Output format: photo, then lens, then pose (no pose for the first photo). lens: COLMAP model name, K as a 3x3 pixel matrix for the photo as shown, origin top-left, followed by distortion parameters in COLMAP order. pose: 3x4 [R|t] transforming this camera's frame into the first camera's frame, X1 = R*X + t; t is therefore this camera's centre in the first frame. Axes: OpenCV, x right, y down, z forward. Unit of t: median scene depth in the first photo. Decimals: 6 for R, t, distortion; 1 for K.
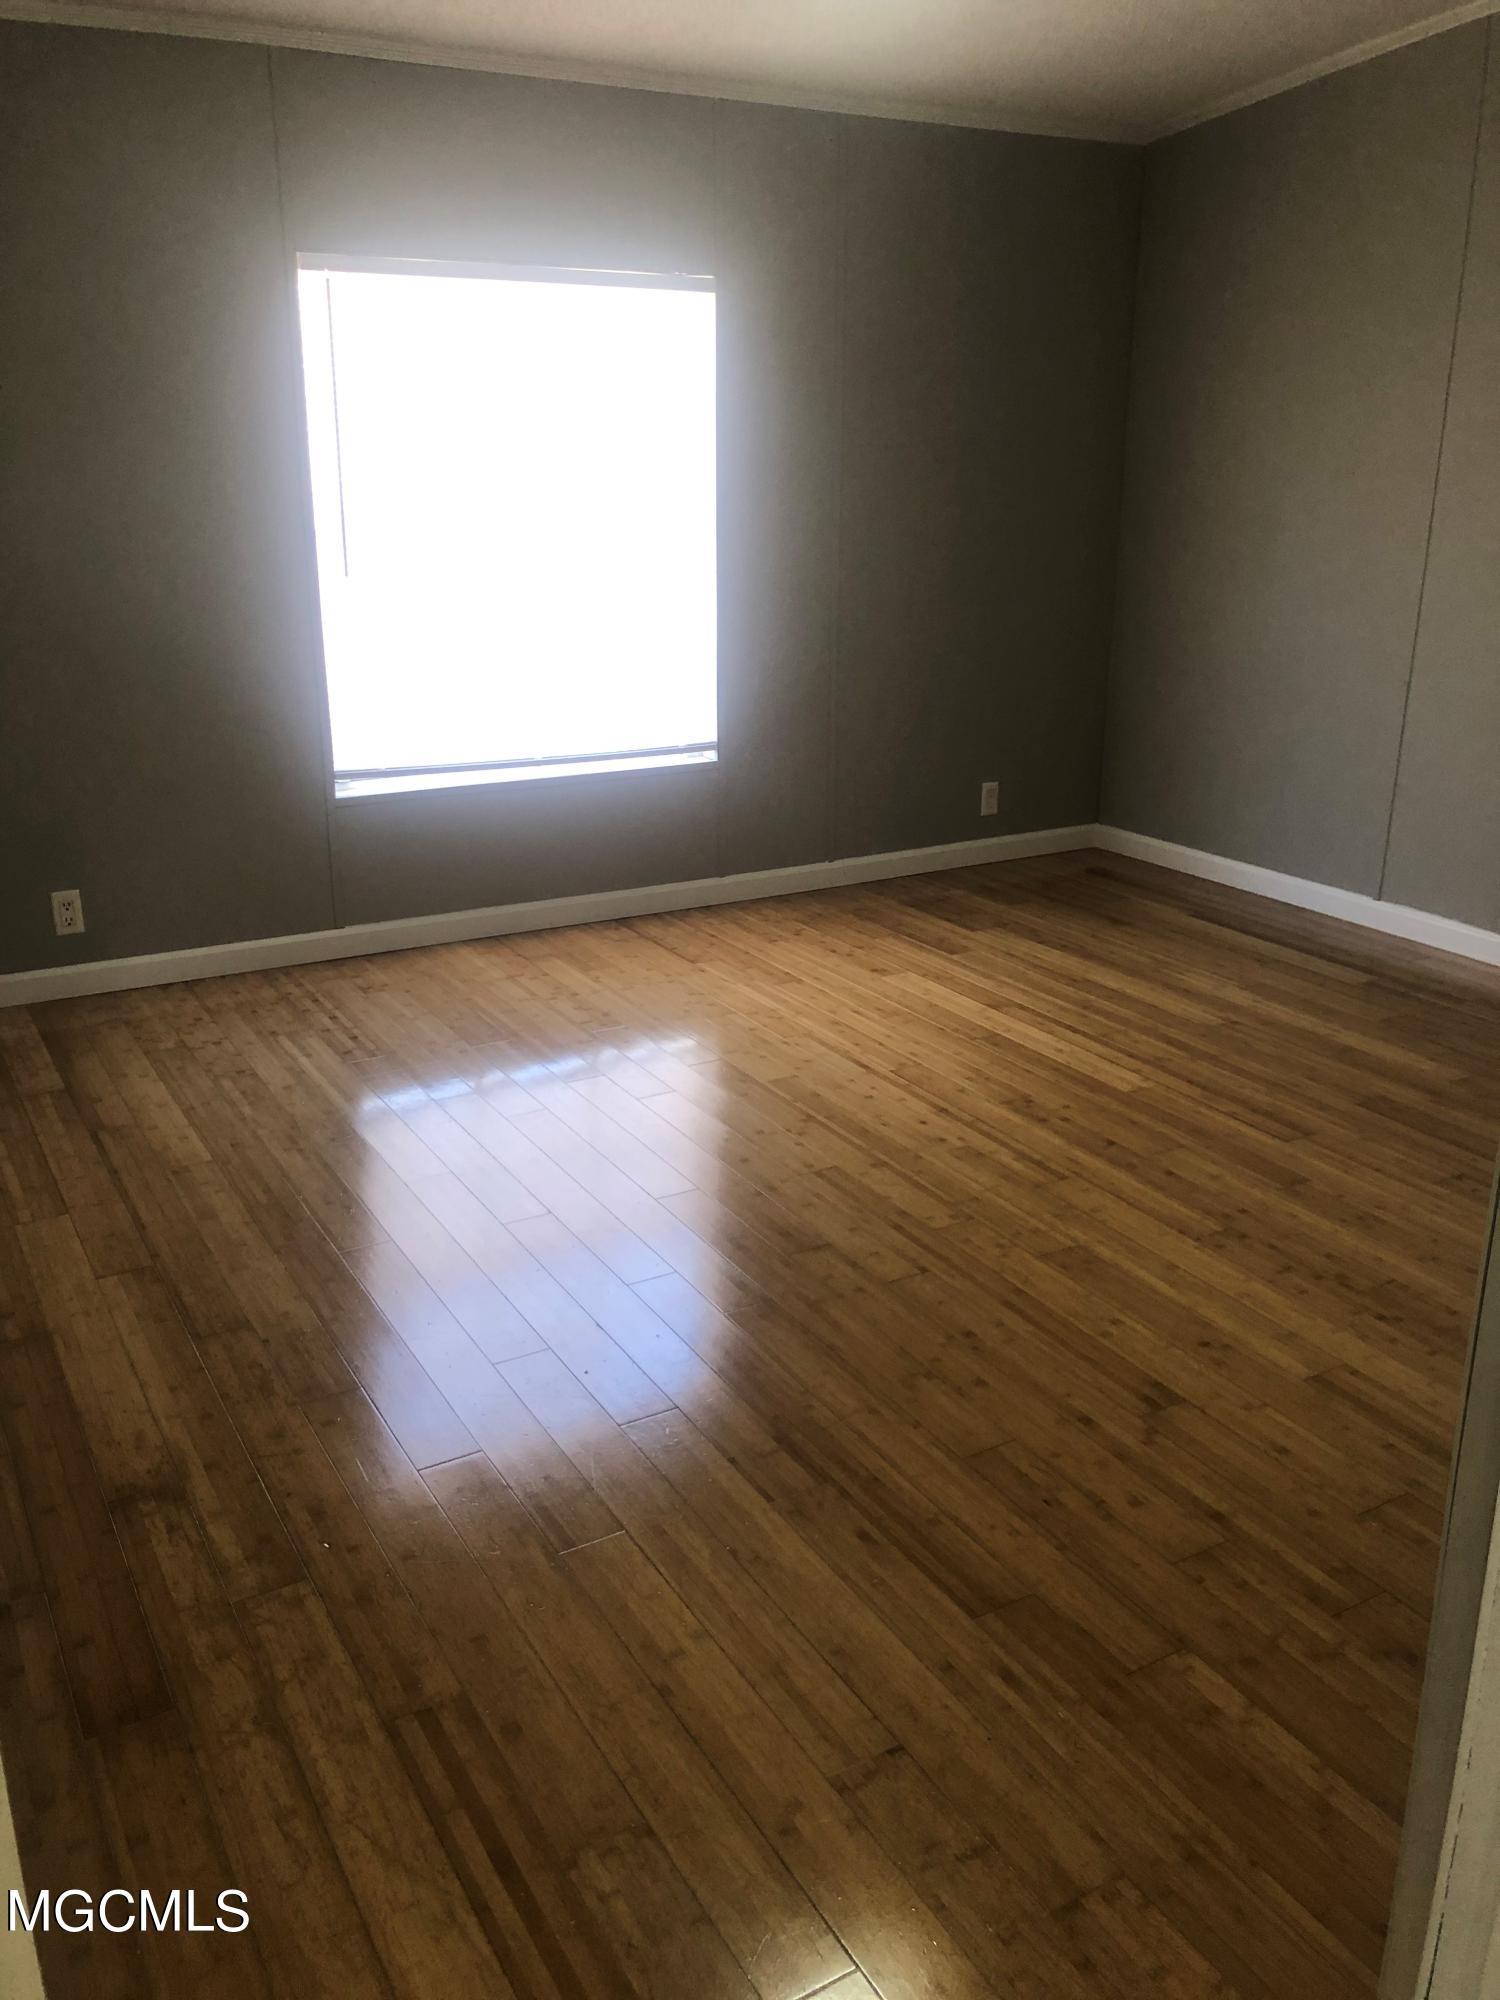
lens RADIAL K [[1660.4, 0, 751.4], [0, 1660.4, 999.7], [0, 0, 1]] dist [0.029597, -0.031536]
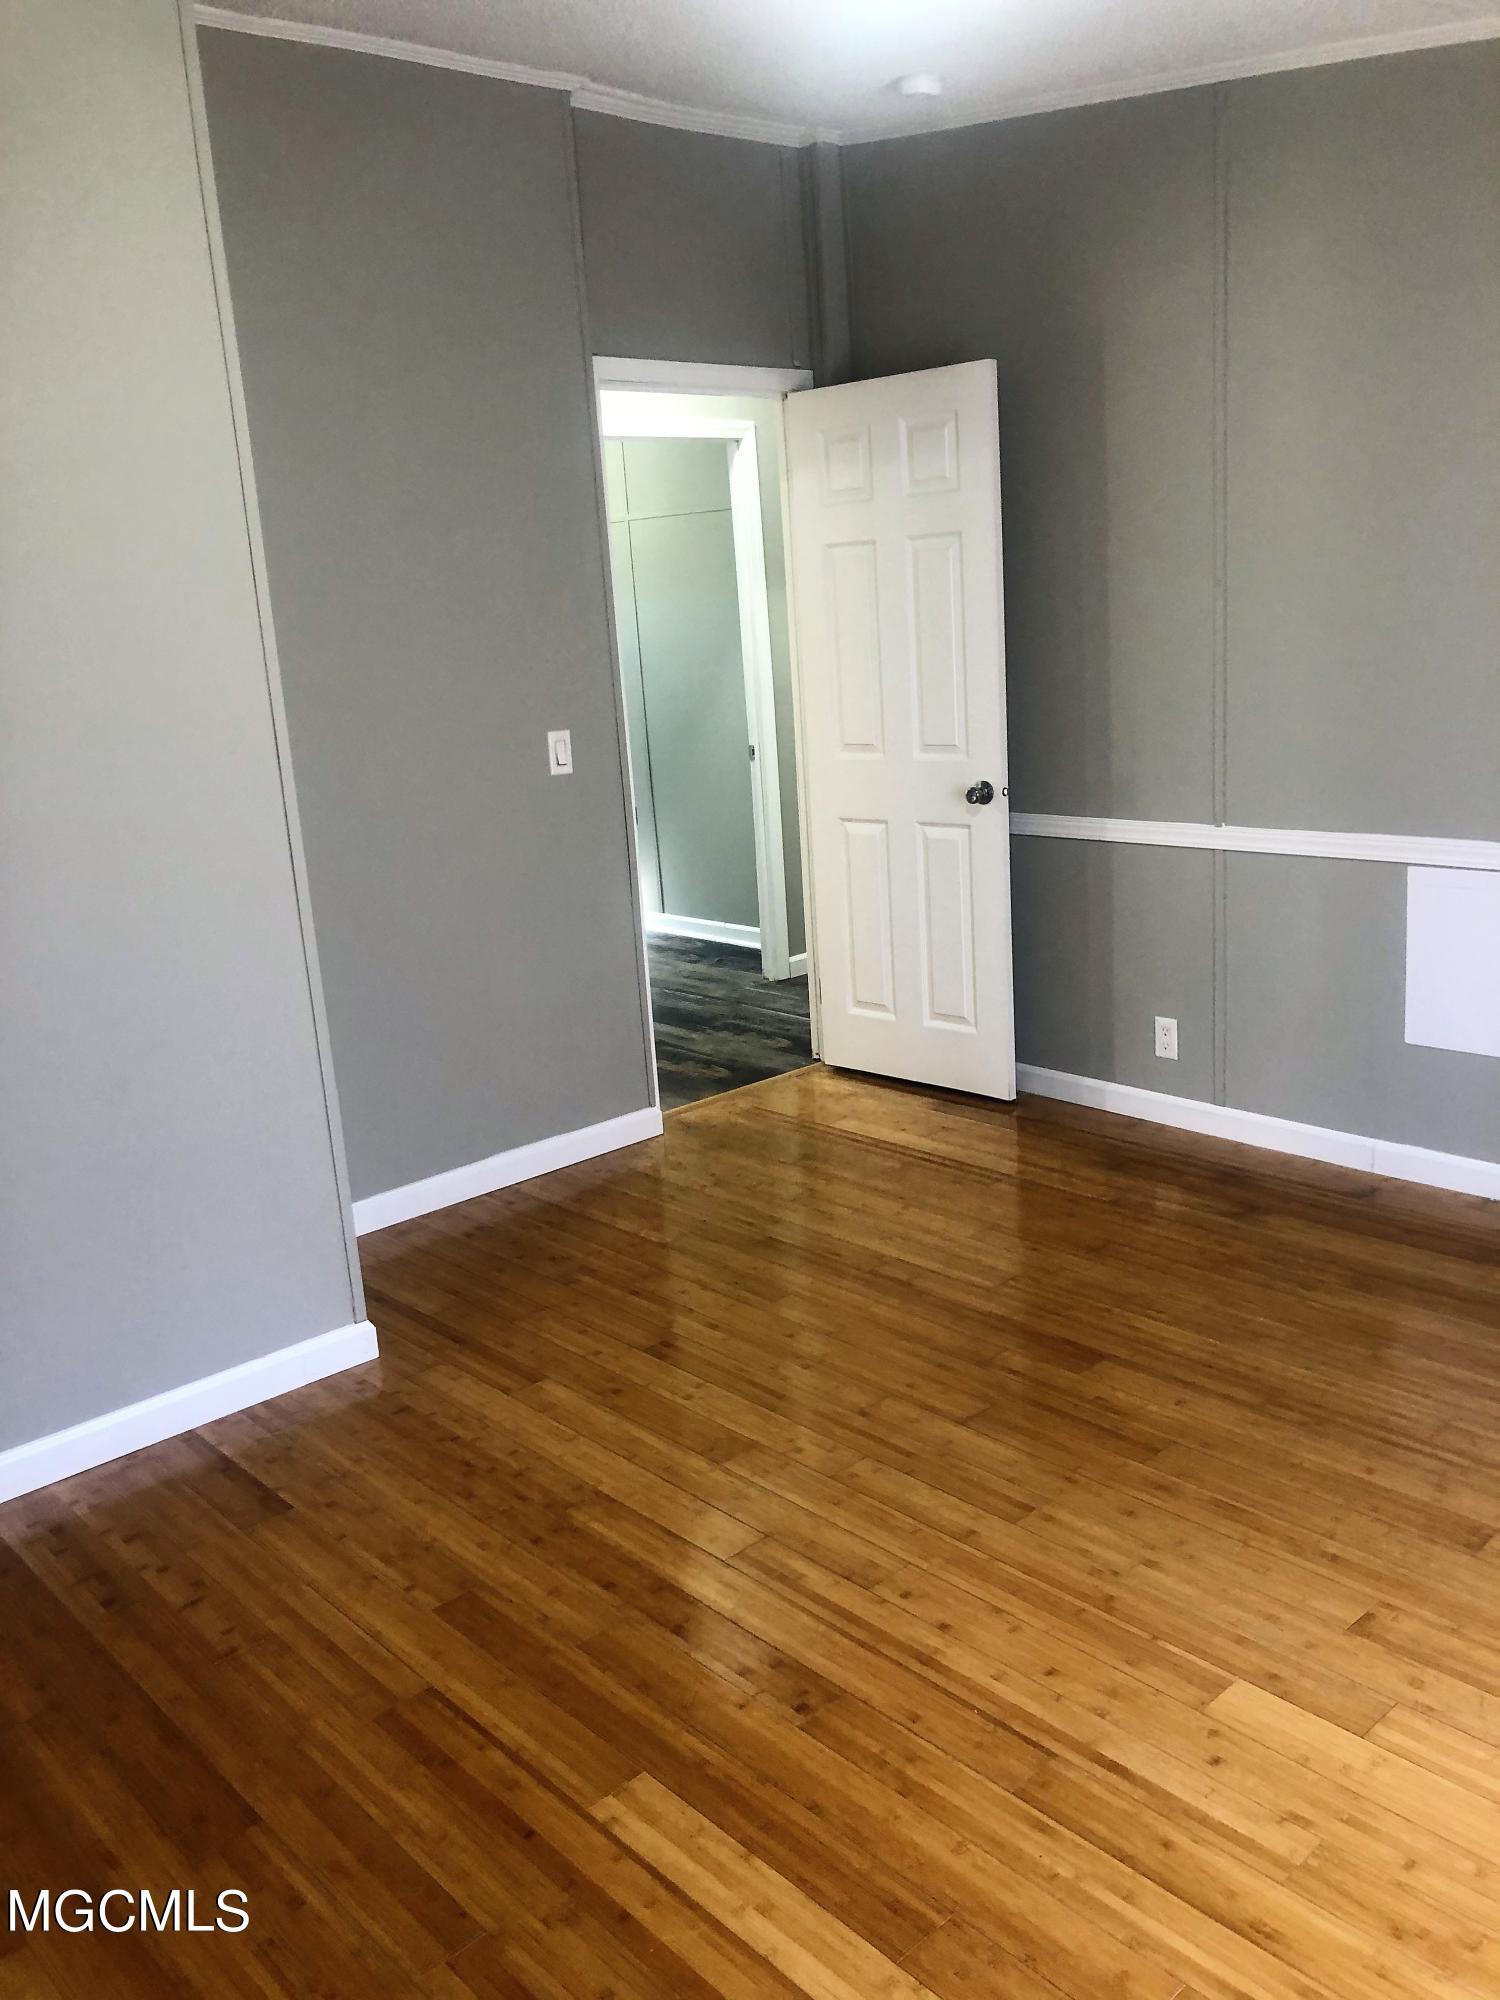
lens RADIAL K [[1660.4, 0, 756.1], [0, 1660.4, 1002.6], [0, 0, 1]] dist [0.029597, -0.031536]
pose [[-0.975106, 0.106235, -0.194634, 0.337847], [-0.011293, 0.852828, 0.522069, -0.596319], [0.221451, 0.511271, -0.830398, 1.677832]]
